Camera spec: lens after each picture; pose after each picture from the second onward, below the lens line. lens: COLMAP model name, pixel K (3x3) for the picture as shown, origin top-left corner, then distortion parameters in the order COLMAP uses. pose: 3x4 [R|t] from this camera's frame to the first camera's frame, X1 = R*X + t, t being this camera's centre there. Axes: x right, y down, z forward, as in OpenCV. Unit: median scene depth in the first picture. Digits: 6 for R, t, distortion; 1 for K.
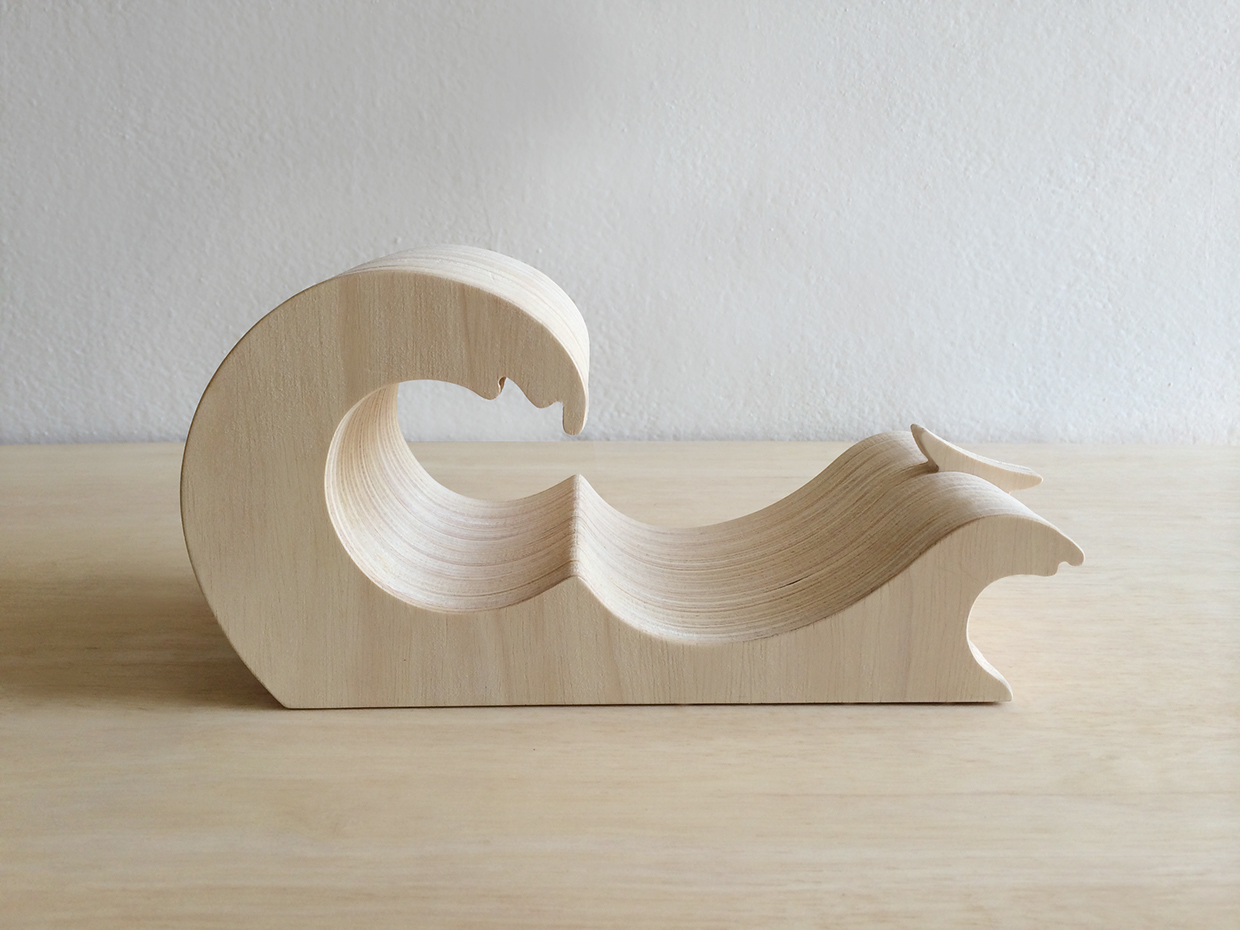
lens RADIAL K [[1055.6, 0, 619.3], [0, 1055.6, 455.1], [0, 0, 1]] dist [0.077940, -0.118343]
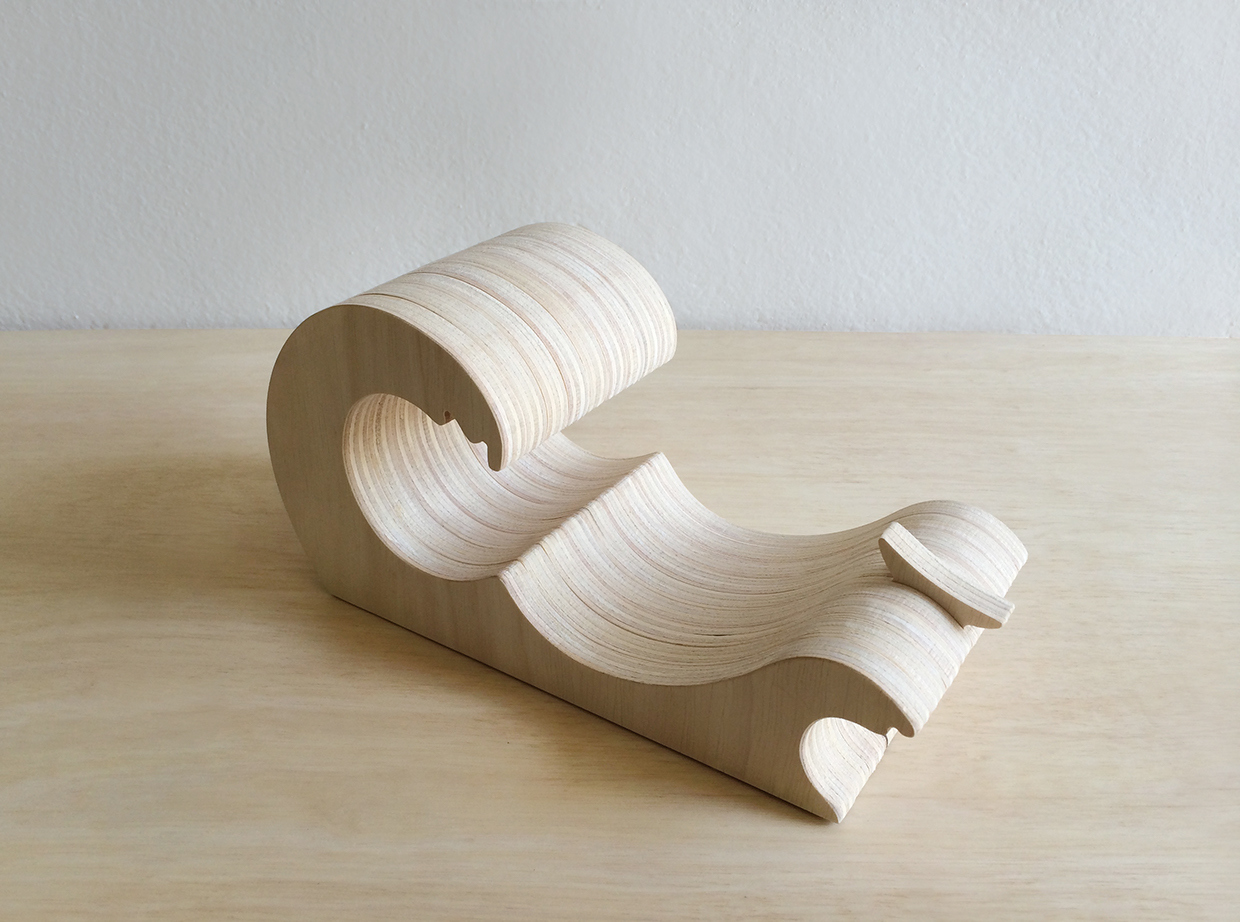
lens RADIAL K [[1111.5, 0, 577.1], [0, 1111.5, 489.1], [0, 0, 1]] dist [0.067099, -0.082220]
pose [[0.999736, 0.011656, -0.019810, 0.009105], [-0.006013, 0.964497, 0.264025, -0.150759], [0.022184, -0.263836, 0.964312, -0.068132]]
